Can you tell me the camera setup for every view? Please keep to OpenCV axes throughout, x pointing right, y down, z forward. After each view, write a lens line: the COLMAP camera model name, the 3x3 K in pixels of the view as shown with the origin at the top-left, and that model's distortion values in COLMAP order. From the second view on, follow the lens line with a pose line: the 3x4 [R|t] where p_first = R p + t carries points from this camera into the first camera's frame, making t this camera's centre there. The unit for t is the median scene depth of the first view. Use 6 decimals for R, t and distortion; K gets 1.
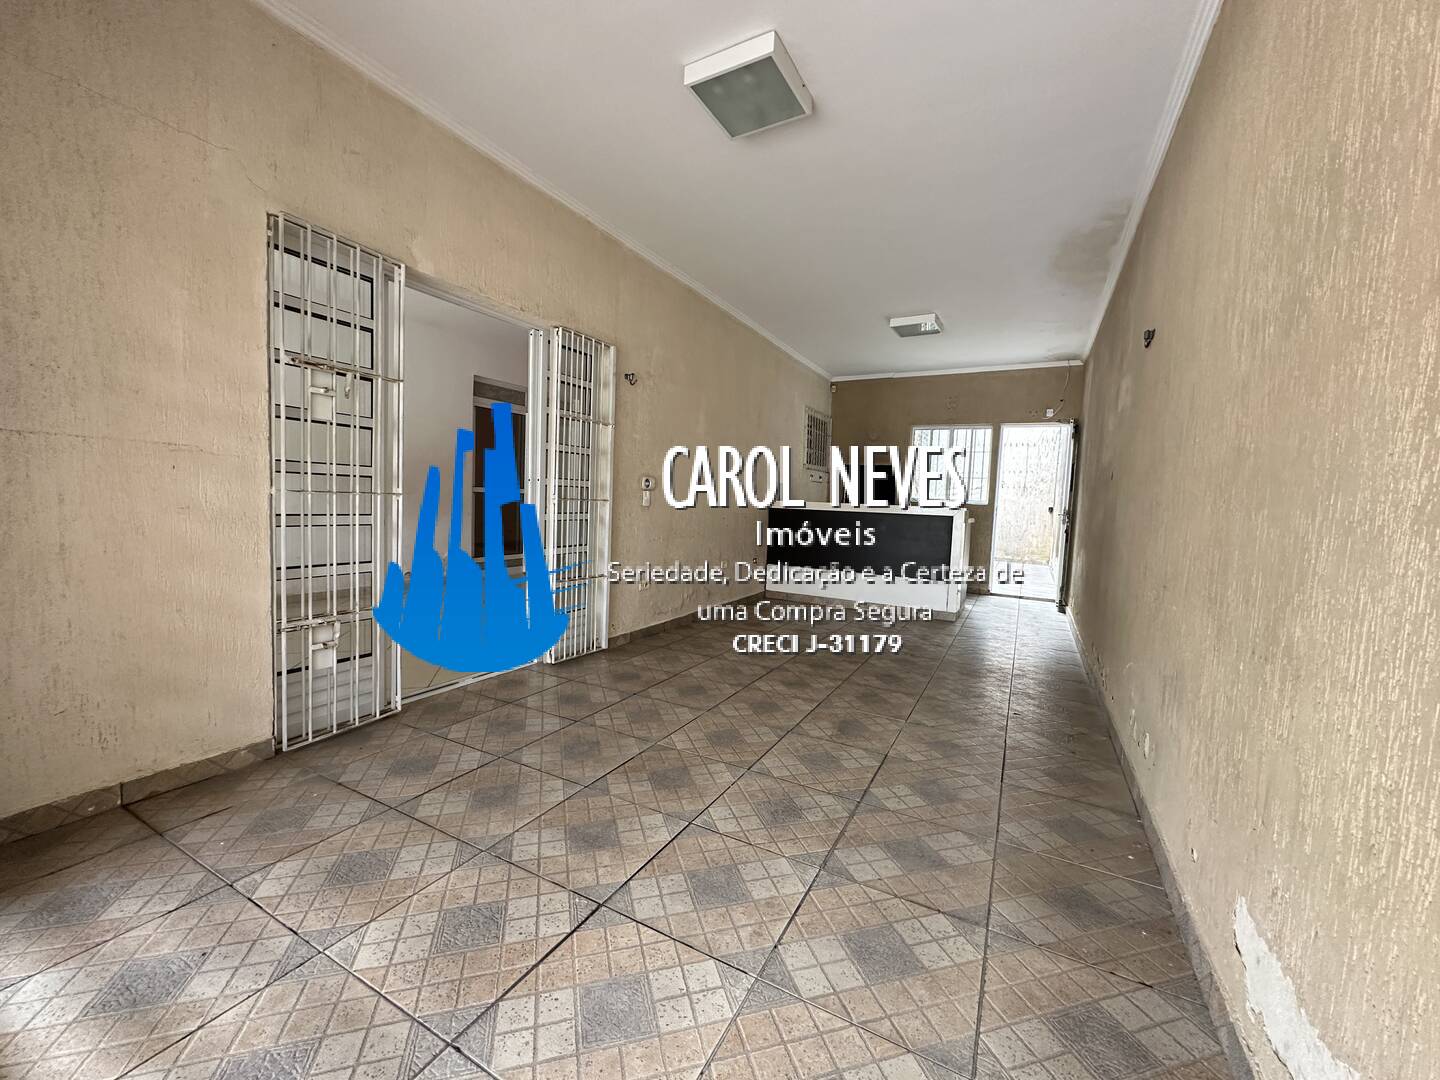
lens RADIAL K [[571.7, 0, 718.6], [0, 571.7, 539.6], [0, 0, 1]] dist [-0.003654, 0.001092]
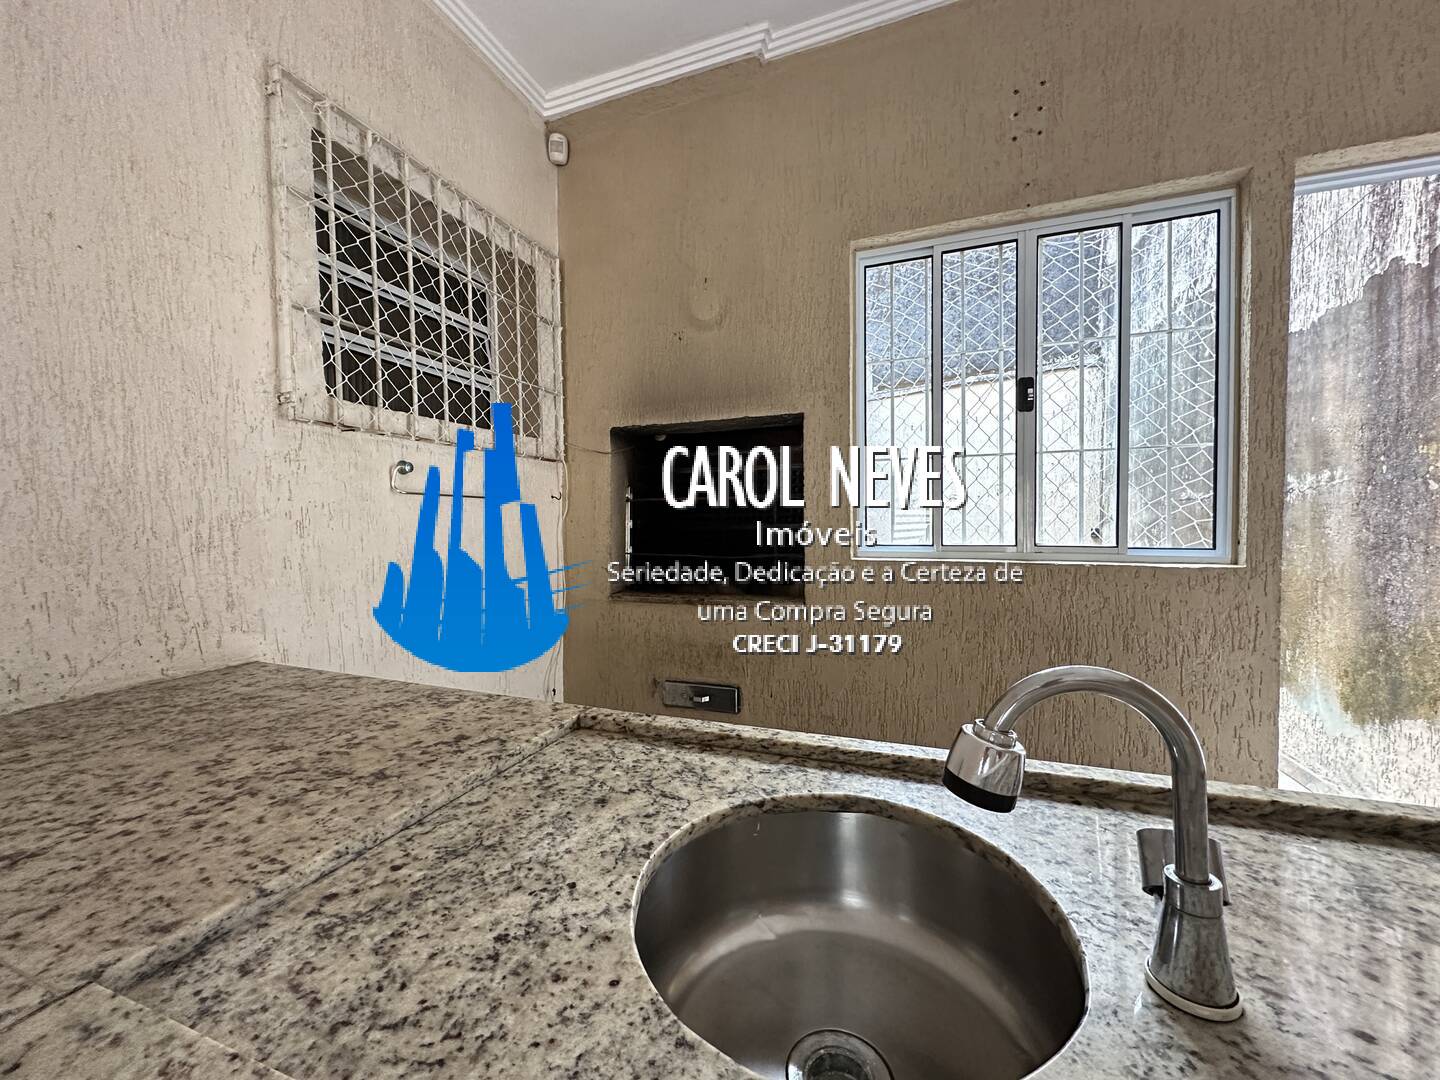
lens RADIAL K [[571.7, 0, 713.6], [0, 571.7, 540.6], [0, 0, 1]] dist [-0.003654, 0.001092]
pose [[0.988679, -0.056526, 0.138990, 0.261203], [0.062421, 0.997310, -0.038422, -0.076781], [-0.136444, 0.046663, 0.989548, 0.849507]]
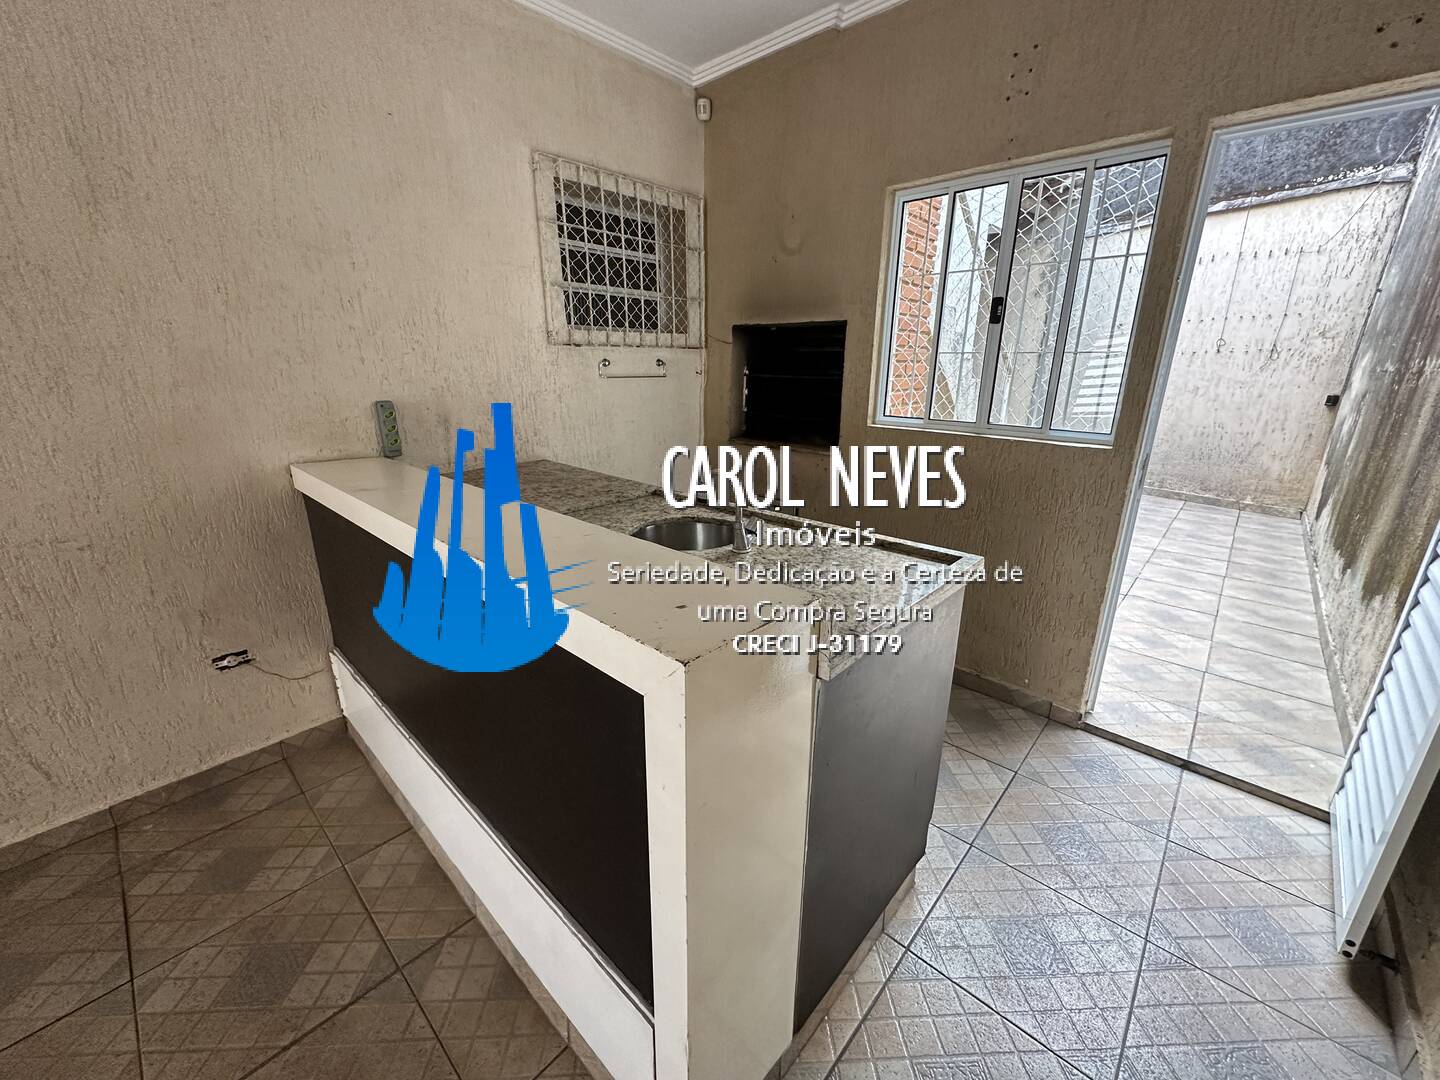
lens RADIAL K [[571.7, 0, 713.3], [0, 571.7, 545.9], [0, 0, 1]] dist [-0.003654, 0.001092]
pose [[0.967718, 0.040234, -0.248804, 0.358745], [0.017923, 0.973691, 0.227168, -0.084905], [0.251398, -0.224293, 0.941537, 0.684898]]
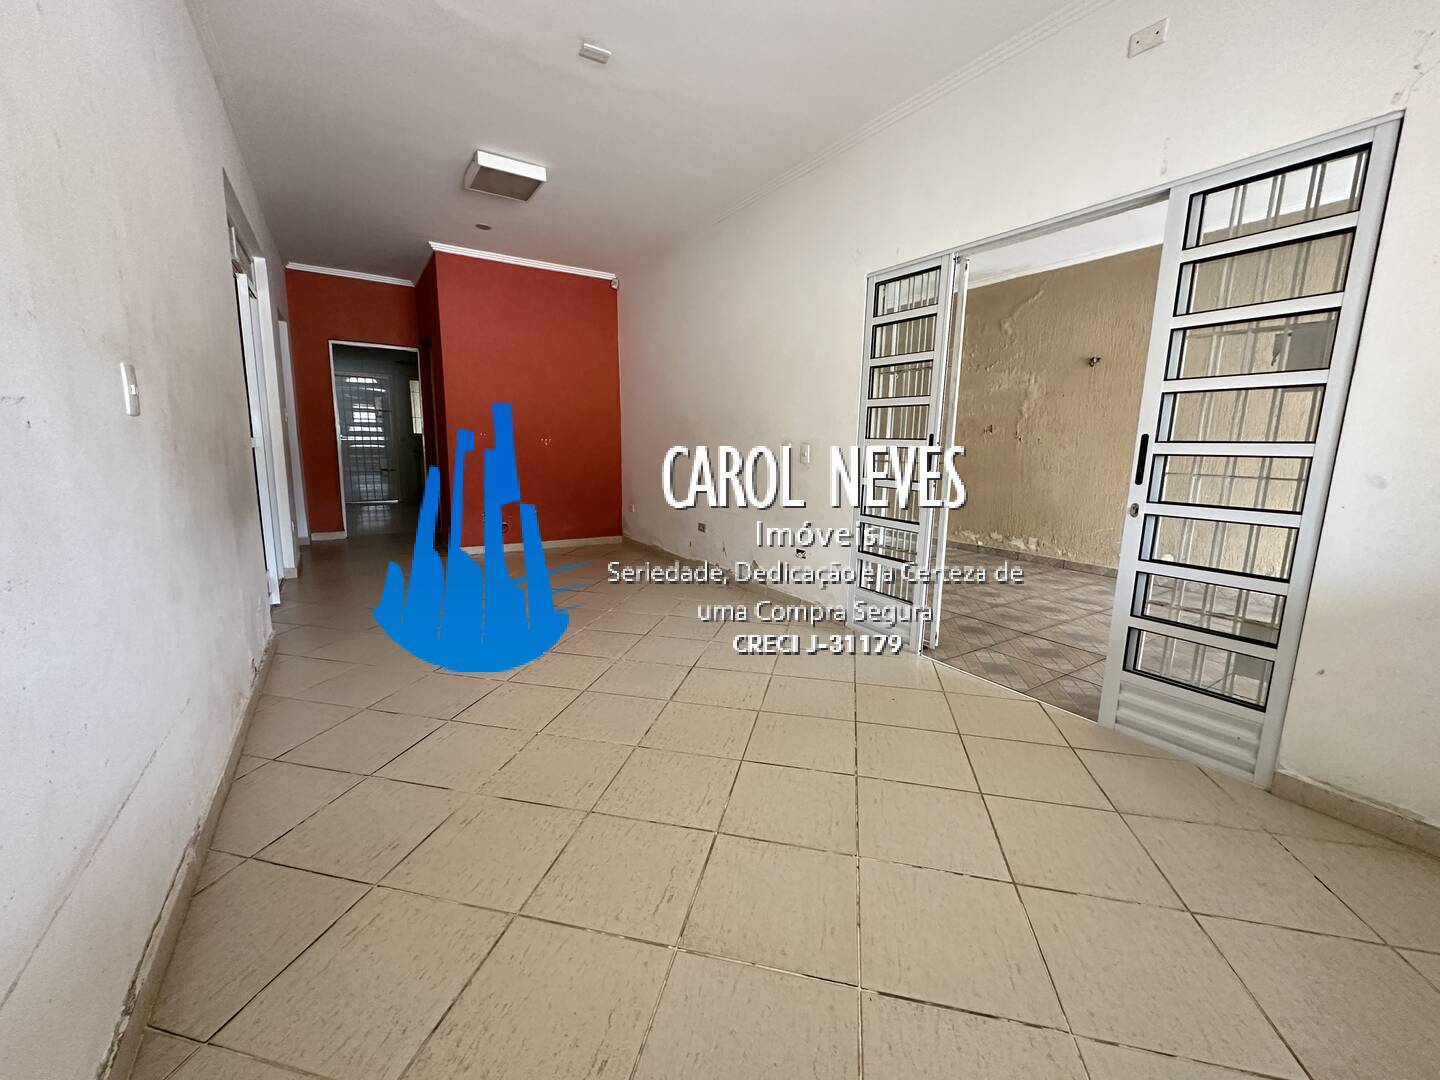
lens RADIAL K [[571.7, 0, 711.8], [0, 571.7, 539.7], [0, 0, 1]] dist [-0.003654, 0.001092]
pose [[0.478145, -0.172218, 0.861230, -0.613997], [0.053596, 0.984481, 0.167109, -0.058396], [-0.876644, -0.033744, 0.479955, 0.450659]]
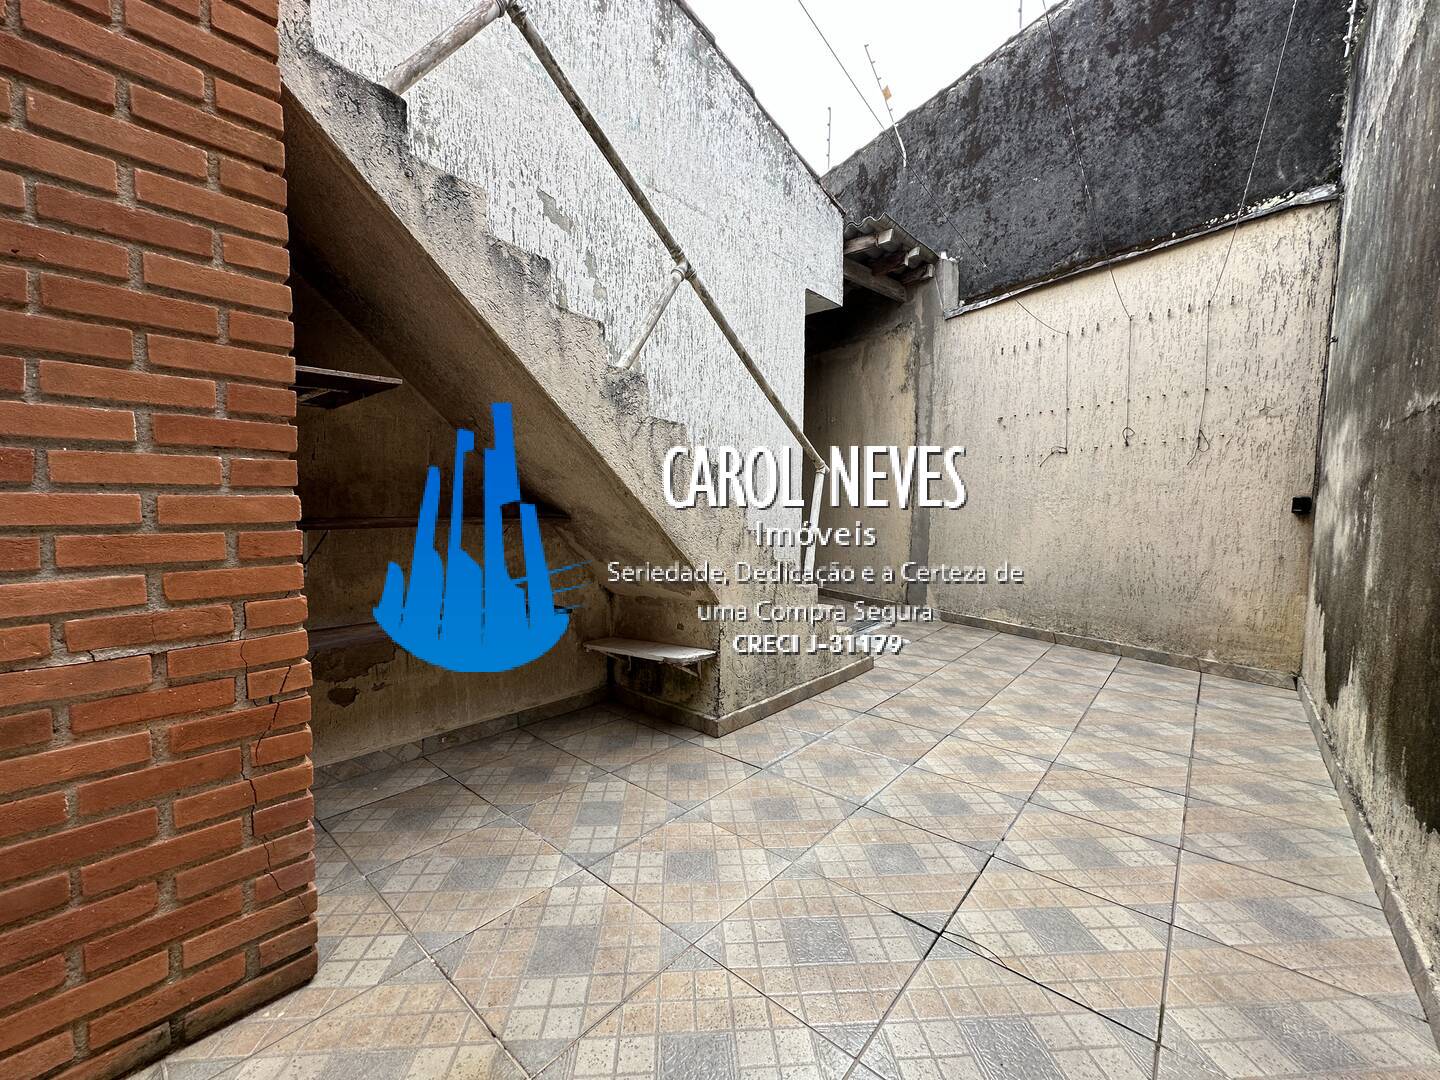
lens RADIAL K [[571.7, 0, 716.9], [0, 571.7, 548.9], [0, 0, 1]] dist [-0.003654, 0.001092]
pose [[0.974663, -0.018327, -0.222926, 0.570332], [0.018692, 0.999825, -0.000473, -0.058079], [0.222895, -0.003706, 0.974835, 1.047524]]
